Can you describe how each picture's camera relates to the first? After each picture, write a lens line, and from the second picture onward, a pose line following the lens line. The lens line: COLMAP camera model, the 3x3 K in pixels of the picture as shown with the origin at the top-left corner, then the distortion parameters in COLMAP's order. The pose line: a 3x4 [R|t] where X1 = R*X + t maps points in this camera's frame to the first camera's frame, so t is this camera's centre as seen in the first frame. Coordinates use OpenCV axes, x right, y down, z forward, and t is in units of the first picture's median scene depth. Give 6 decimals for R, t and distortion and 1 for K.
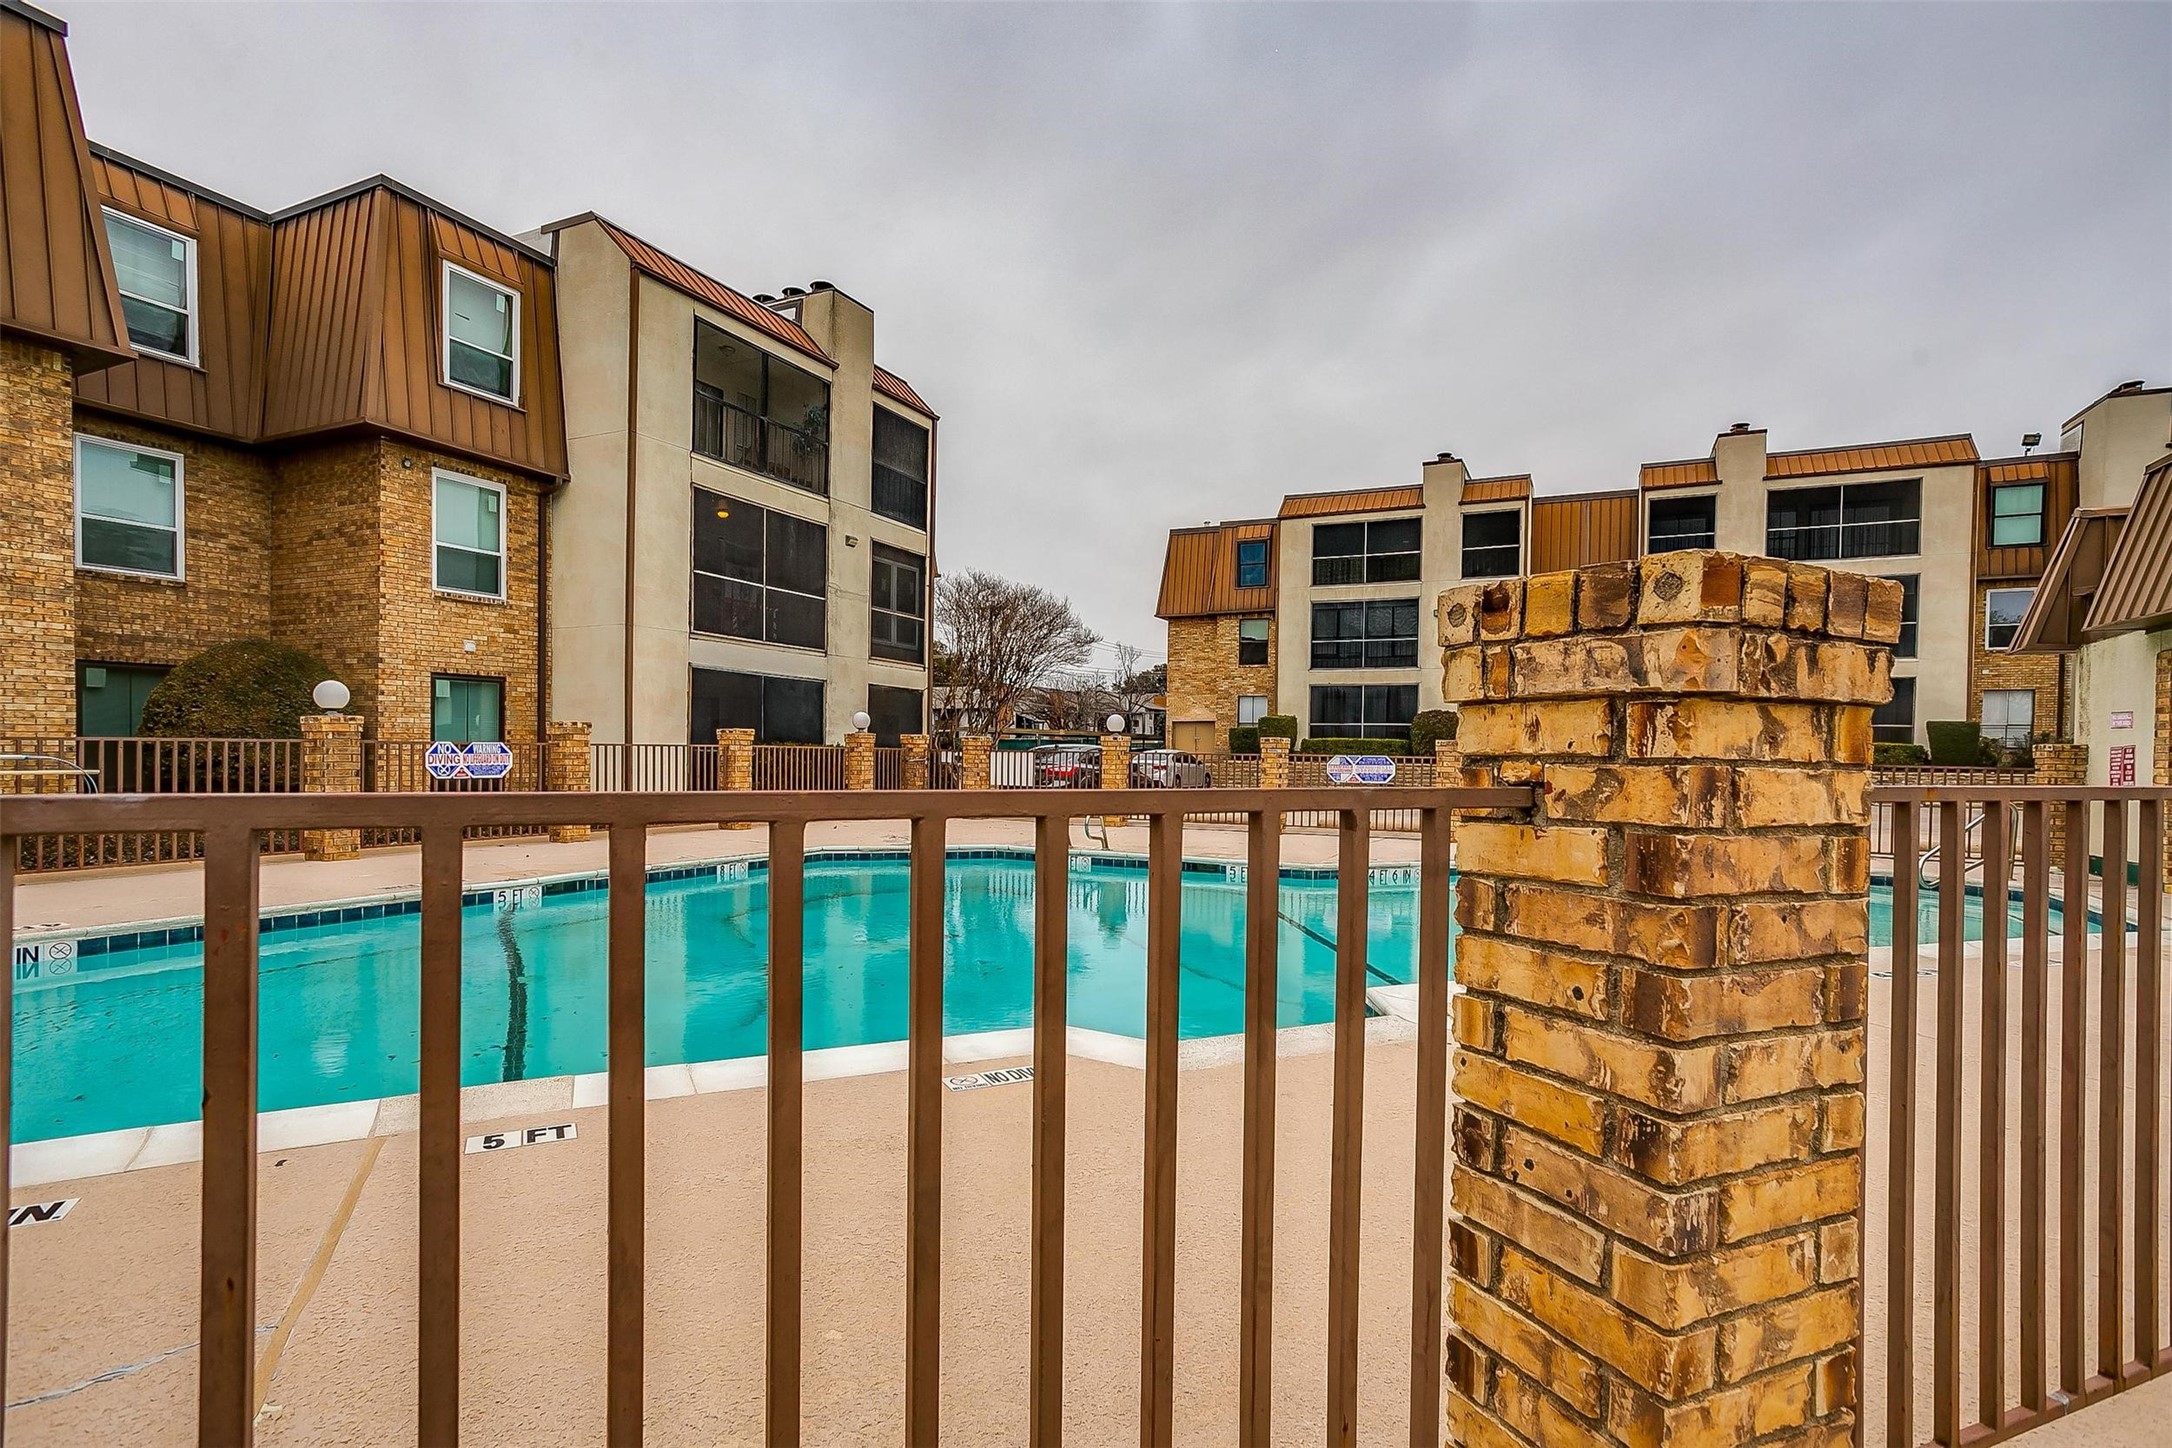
lens RADIAL K [[1073.9, 0, 1090.1], [0, 1073.9, 766.8], [0, 0, 1]] dist [-0.032601, 0.027595]
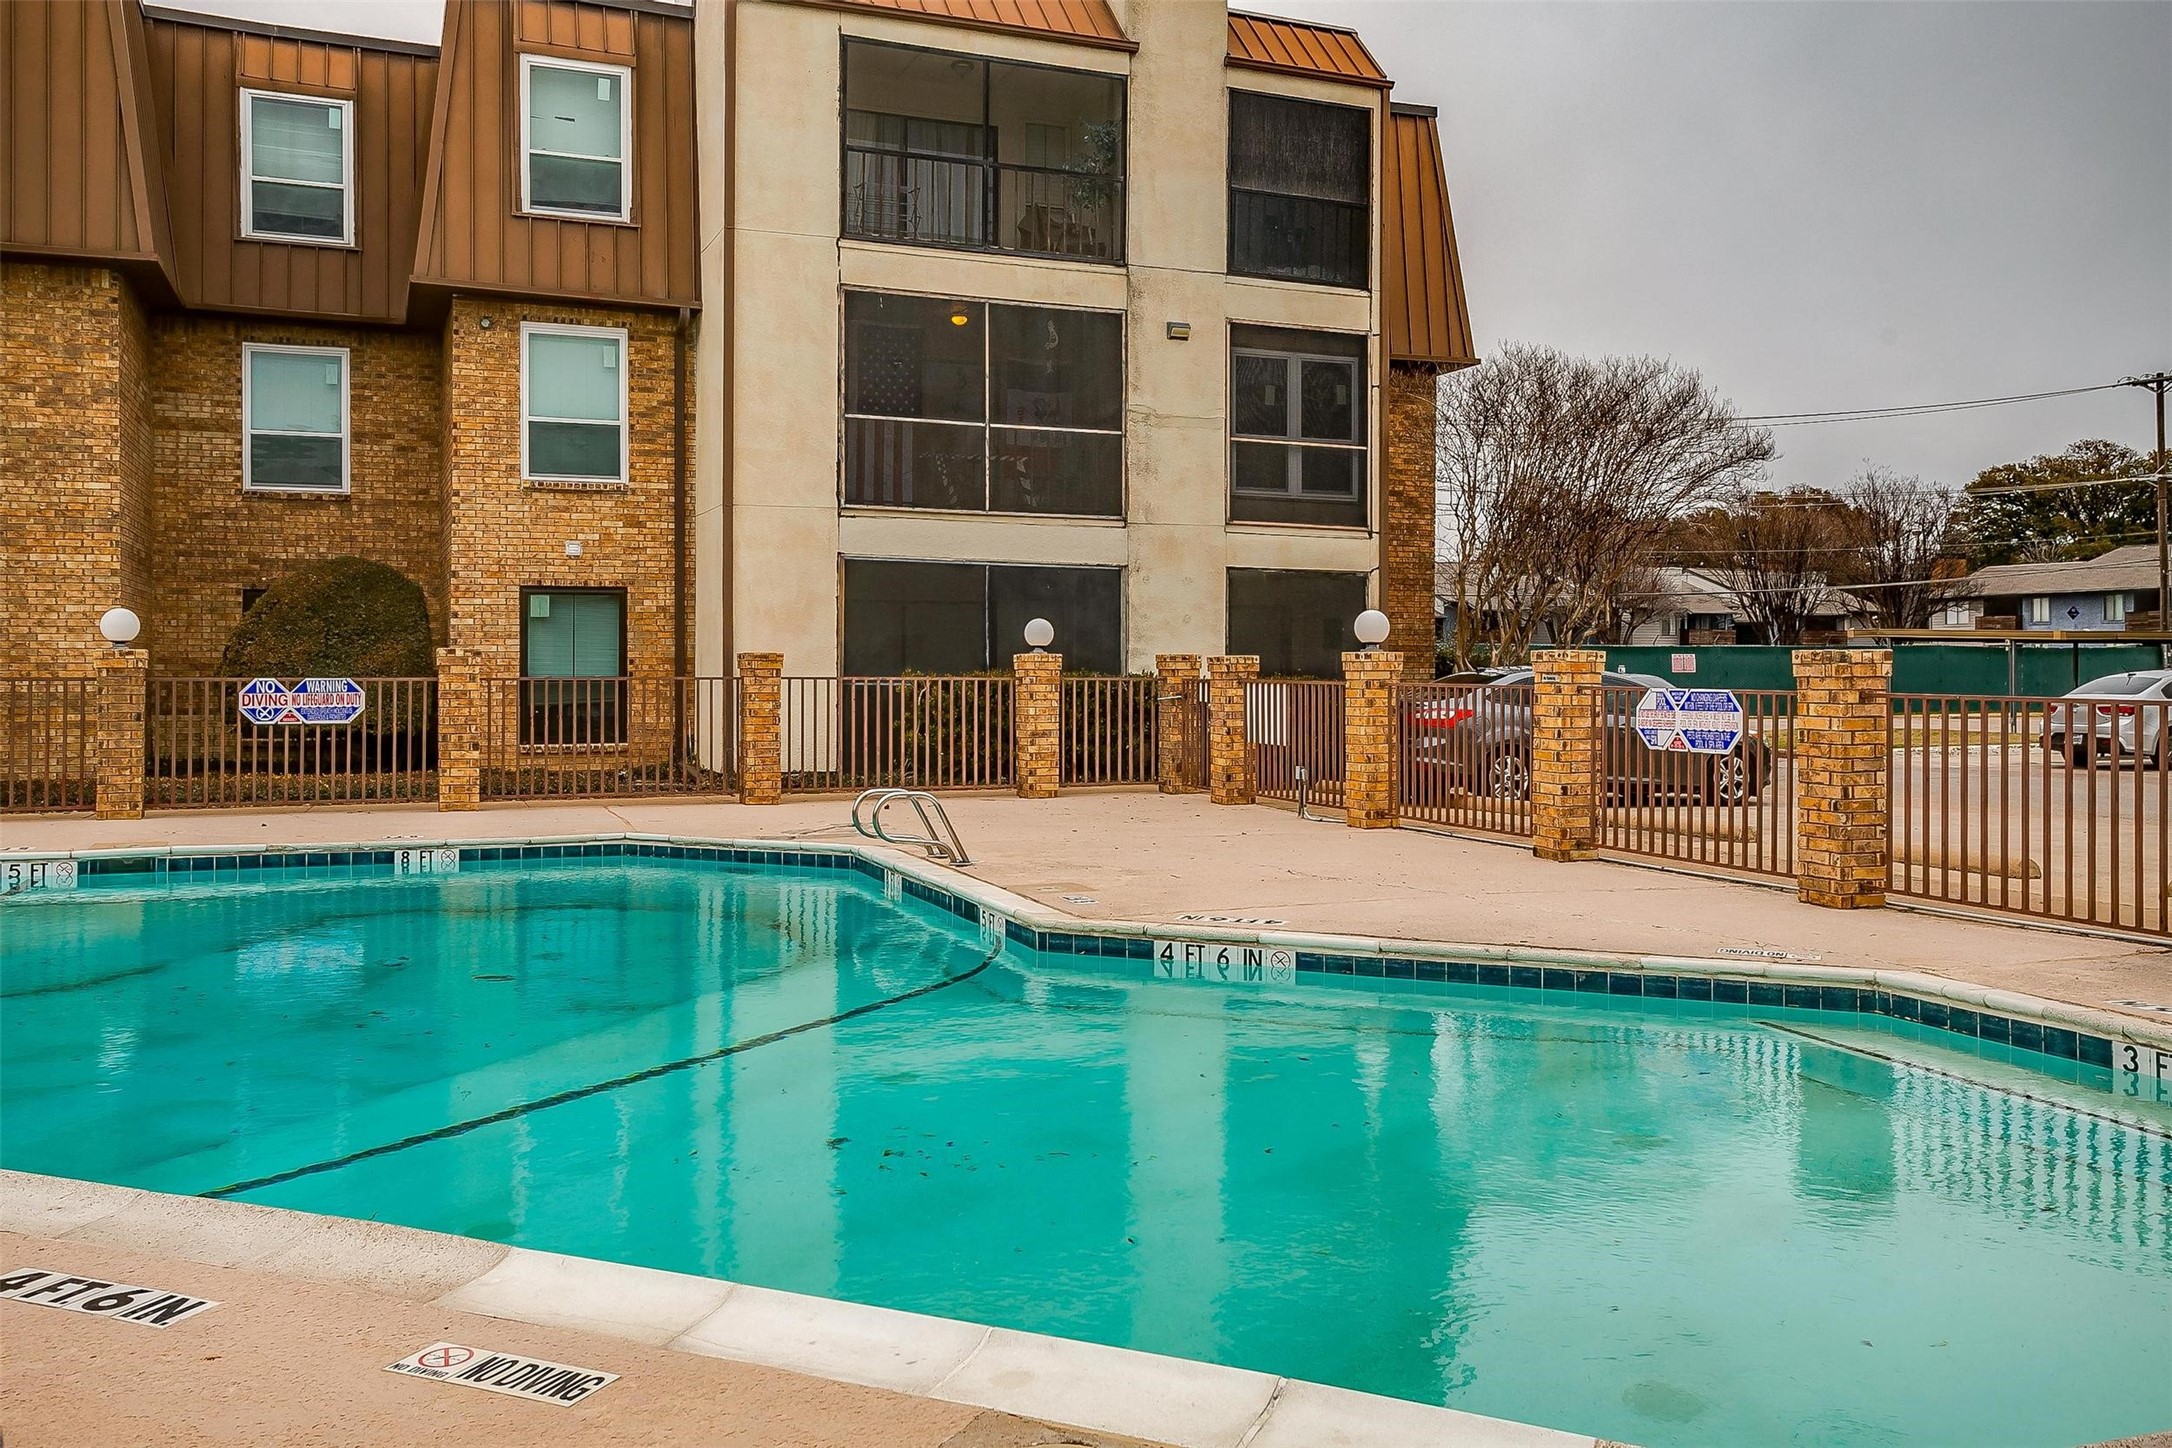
lens RADIAL K [[1825.2, 0, 1085.7], [0, 1825.2, 649.7], [0, 0, 1]] dist [-0.002415, 0.106993]
pose [[0.735497, -0.018102, -0.677286, 0.472643], [-0.001874, 0.999585, -0.028750, -0.003888], [0.677525, 0.022415, 0.735158, 0.245103]]
